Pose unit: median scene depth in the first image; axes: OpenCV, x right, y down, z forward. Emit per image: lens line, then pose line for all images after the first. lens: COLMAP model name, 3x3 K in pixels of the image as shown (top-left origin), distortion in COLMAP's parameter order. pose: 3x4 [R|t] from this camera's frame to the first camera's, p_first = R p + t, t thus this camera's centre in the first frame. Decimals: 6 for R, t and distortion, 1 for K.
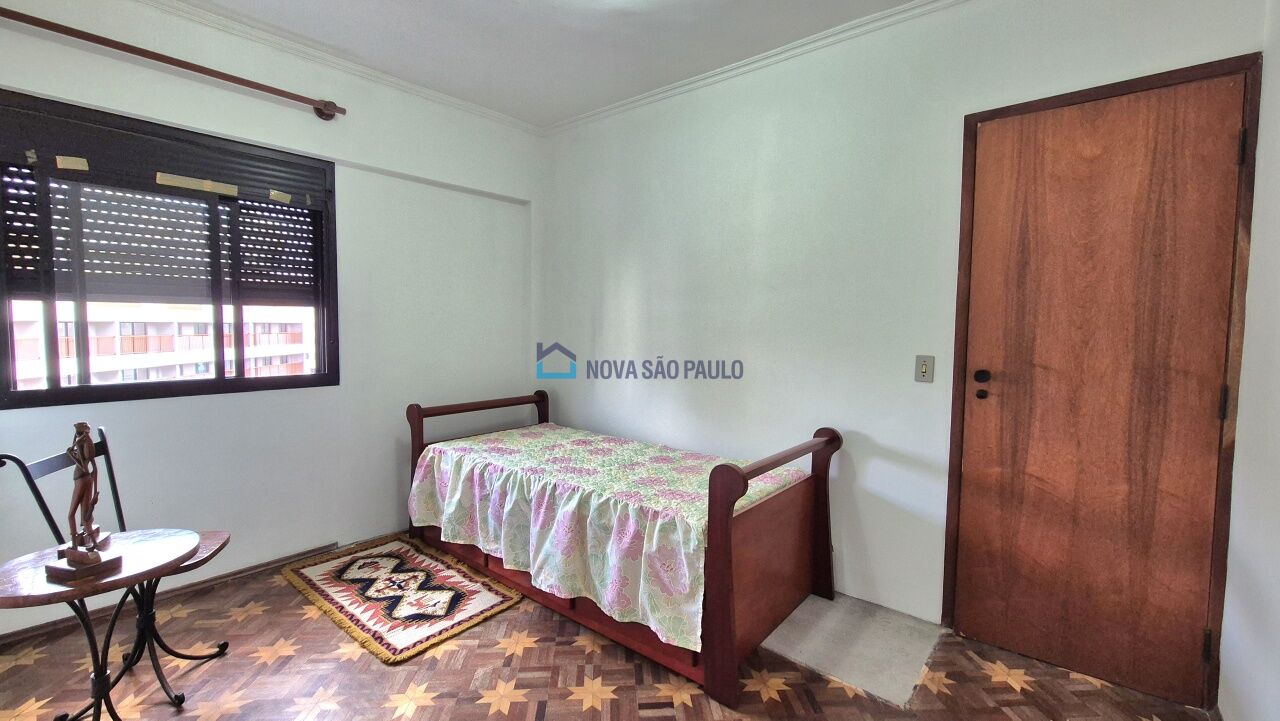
lens RADIAL K [[527.5, 0, 647.8], [0, 527.5, 357.1], [0, 0, 1]] dist [-0.004945, 0.000477]
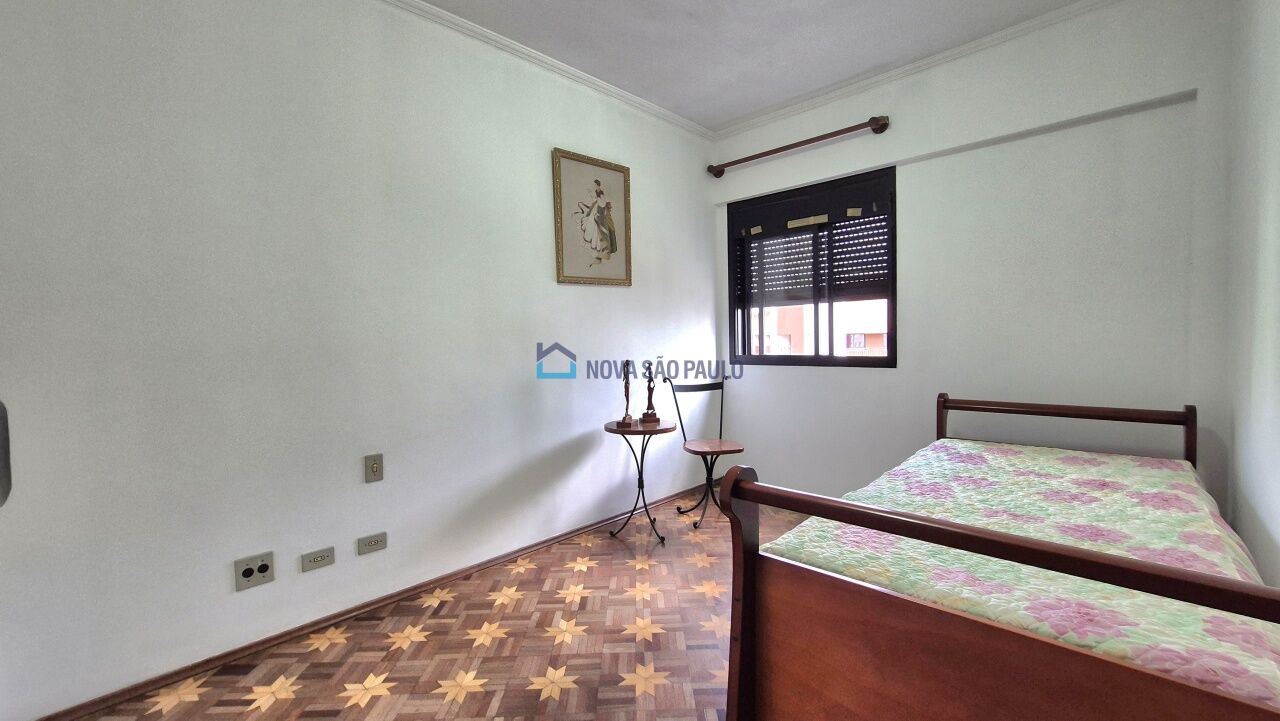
lens RADIAL K [[527.5, 0, 647.8], [0, 527.5, 357.1], [0, 0, 1]] dist [-0.004945, 0.000477]
pose [[-0.039136, 0.030632, -0.998764, 0.580514], [-0.029399, 0.999062, 0.031793, 0.011914], [0.998801, 0.030607, -0.038199, 0.574047]]
